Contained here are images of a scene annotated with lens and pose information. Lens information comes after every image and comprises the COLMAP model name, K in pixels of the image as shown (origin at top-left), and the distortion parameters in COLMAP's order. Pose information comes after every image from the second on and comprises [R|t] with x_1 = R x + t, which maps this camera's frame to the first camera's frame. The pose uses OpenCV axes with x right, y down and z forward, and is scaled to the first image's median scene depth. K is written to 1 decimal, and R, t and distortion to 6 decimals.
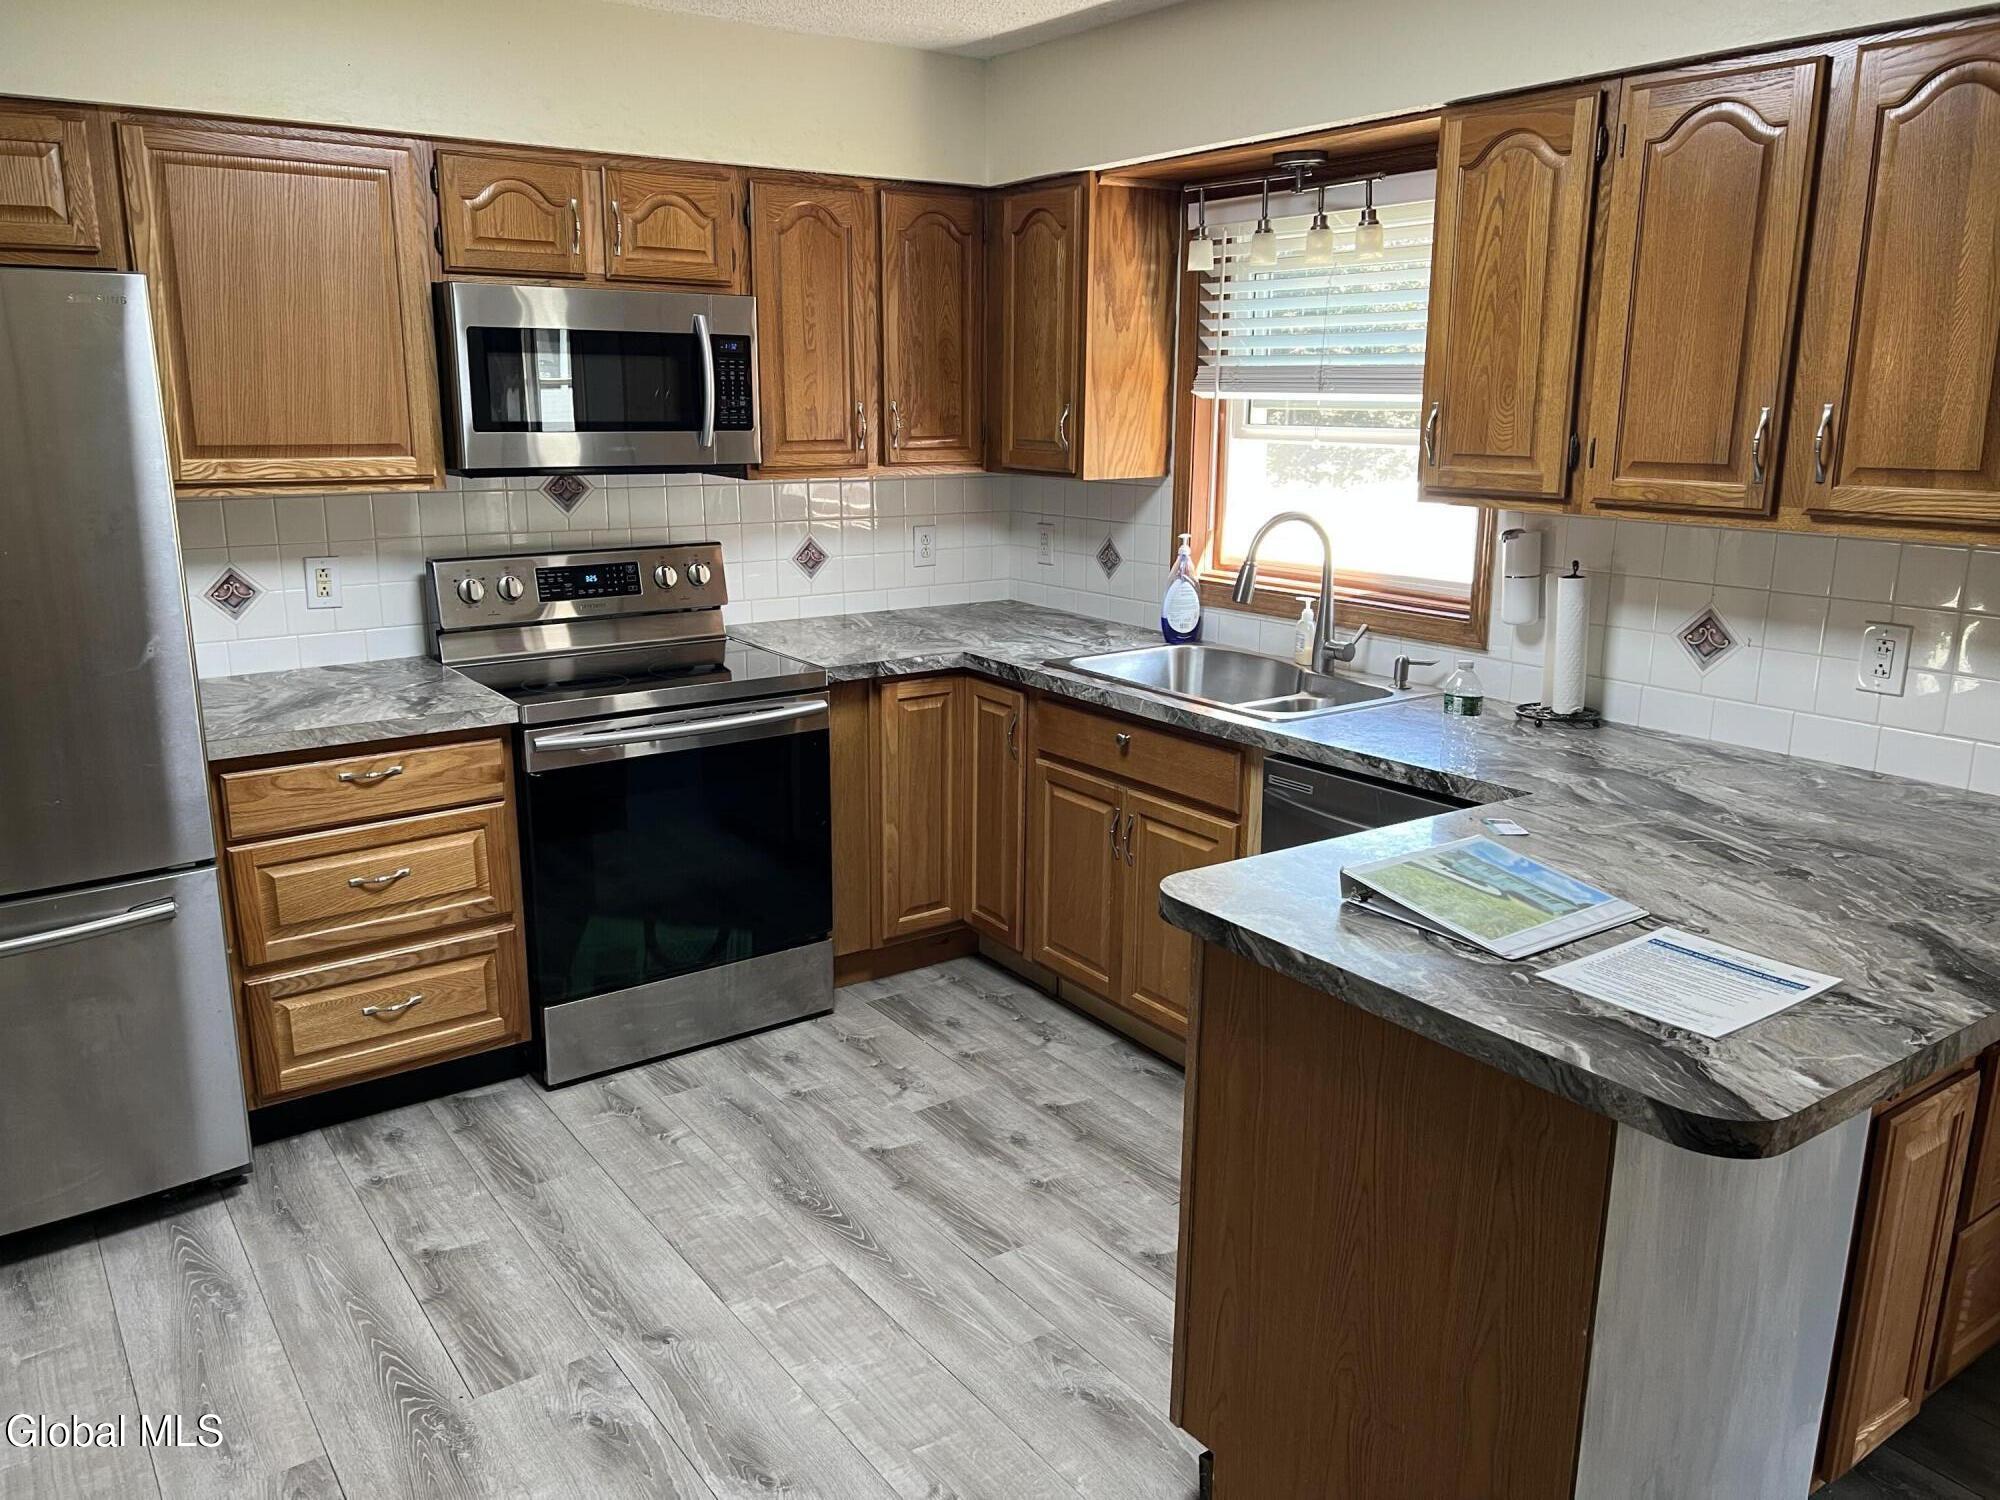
lens RADIAL K [[1502.9, 0, 973.4], [0, 1502.9, 749.2], [0, 0, 1]] dist [0.047562, -0.046930]
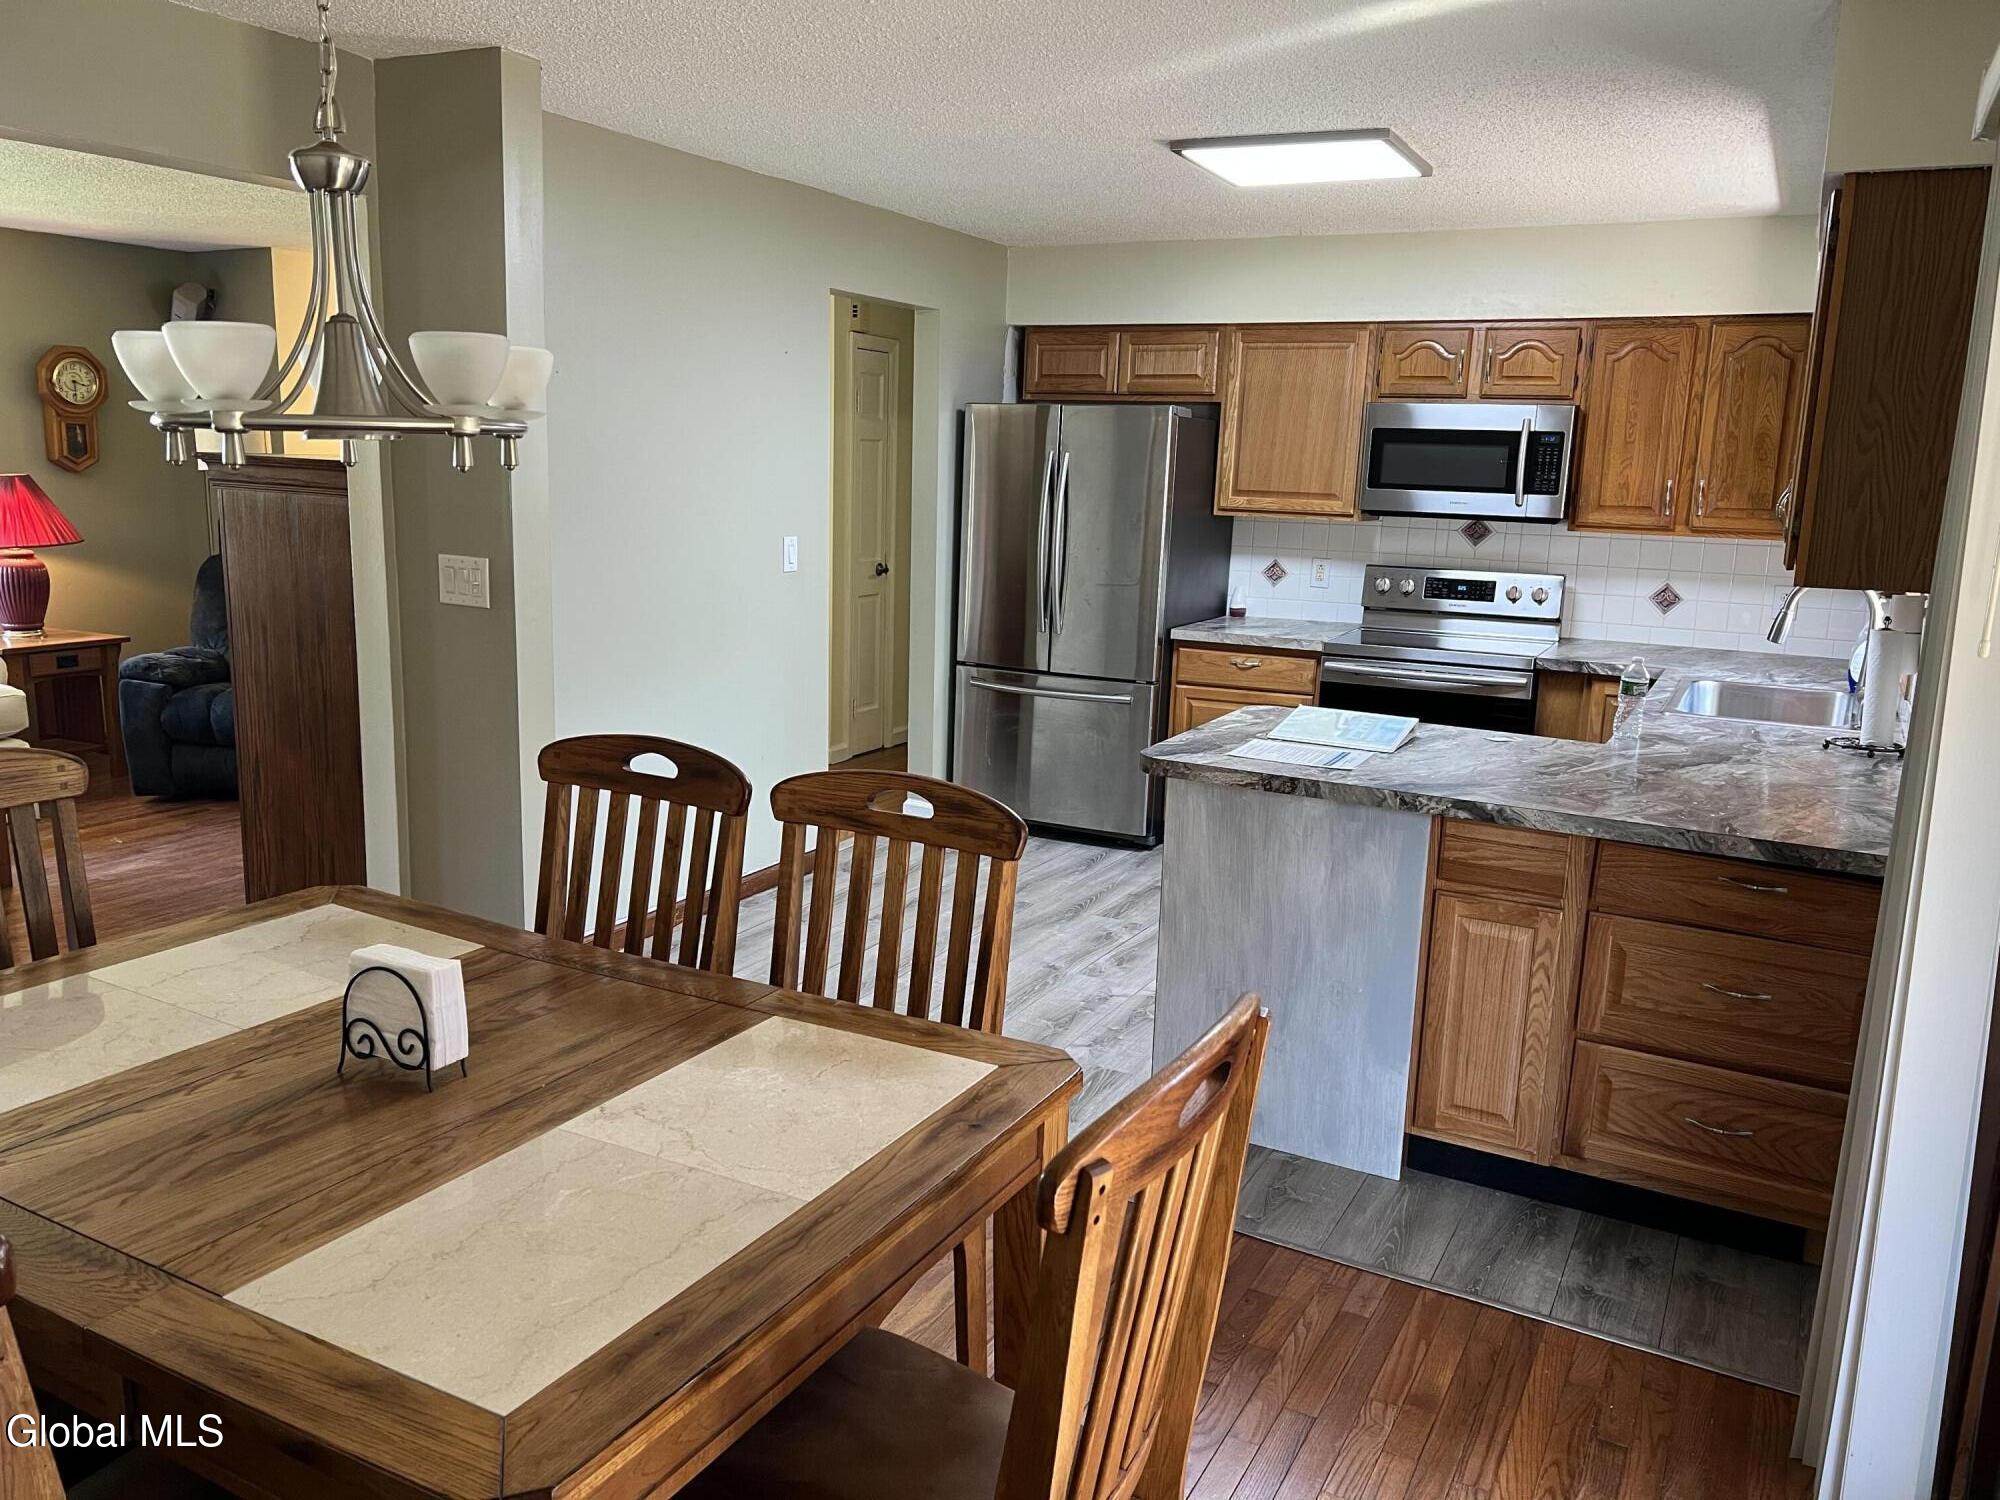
lens RADIAL K [[1502.9, 0, 979.2], [0, 1502.9, 747.5], [0, 0, 1]] dist [0.047562, -0.046930]
pose [[0.444168, 0.181106, -0.877448, 1.049838], [-0.239363, 0.967745, 0.078577, 0.047459], [0.863377, 0.175127, 0.473192, -0.145742]]
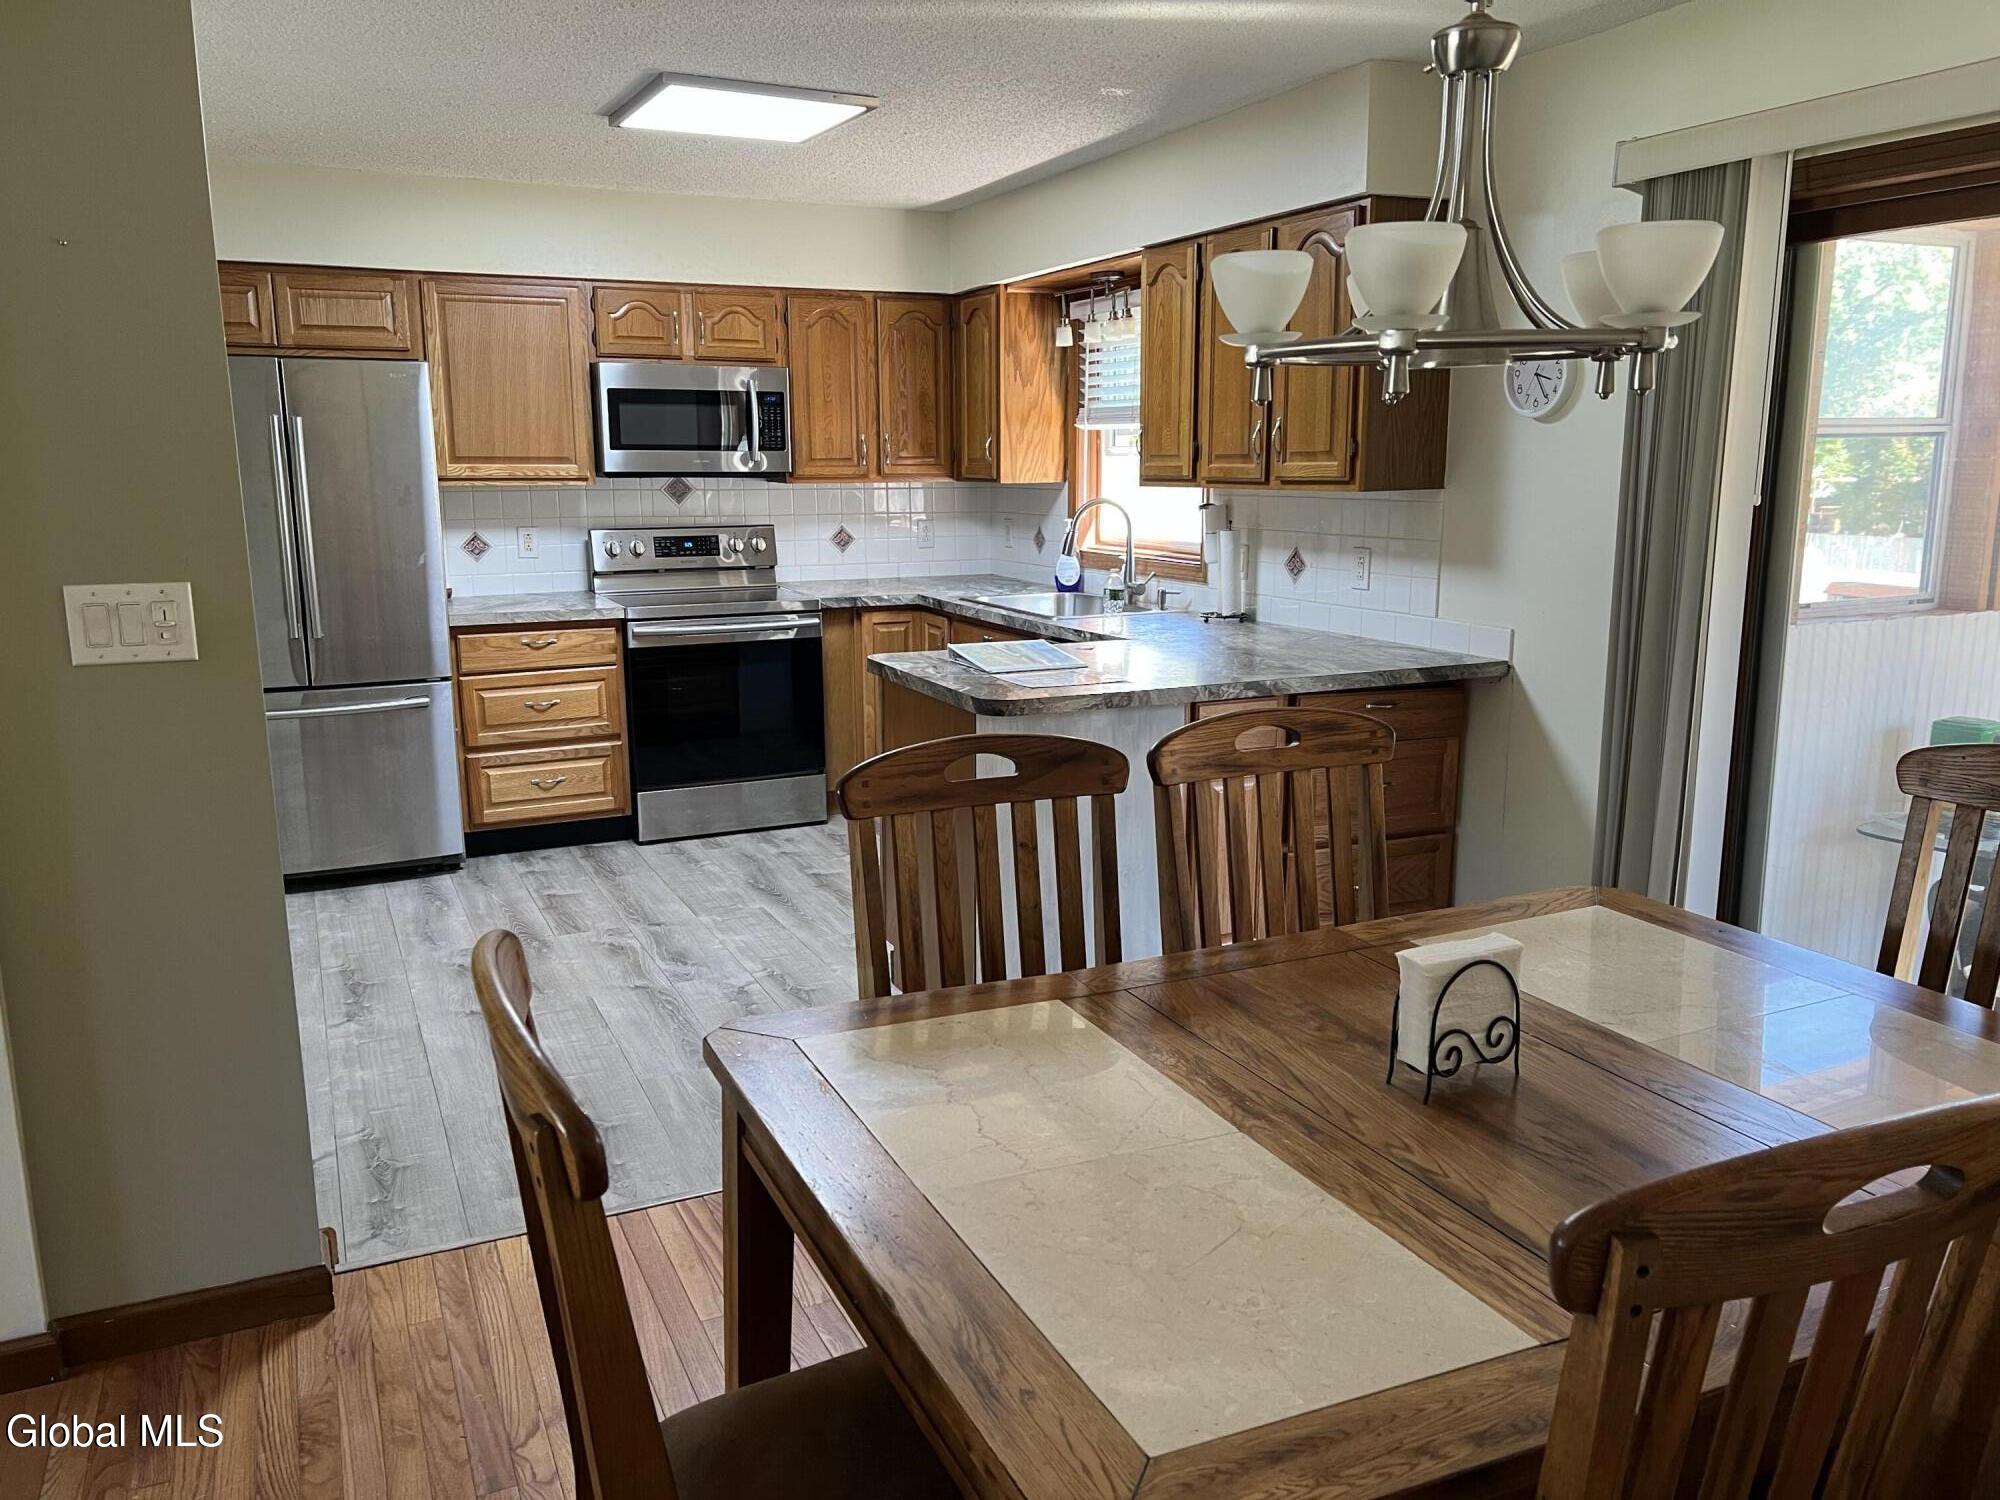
lens RADIAL K [[1502.9, 0, 983.6], [0, 1502.9, 761.2], [0, 0, 1]] dist [0.047562, -0.046930]
pose [[0.984642, 0.027302, -0.172438, 0.387597], [-0.033232, 0.998948, -0.031596, 0.180145], [0.171394, 0.036841, 0.984513, -0.587419]]
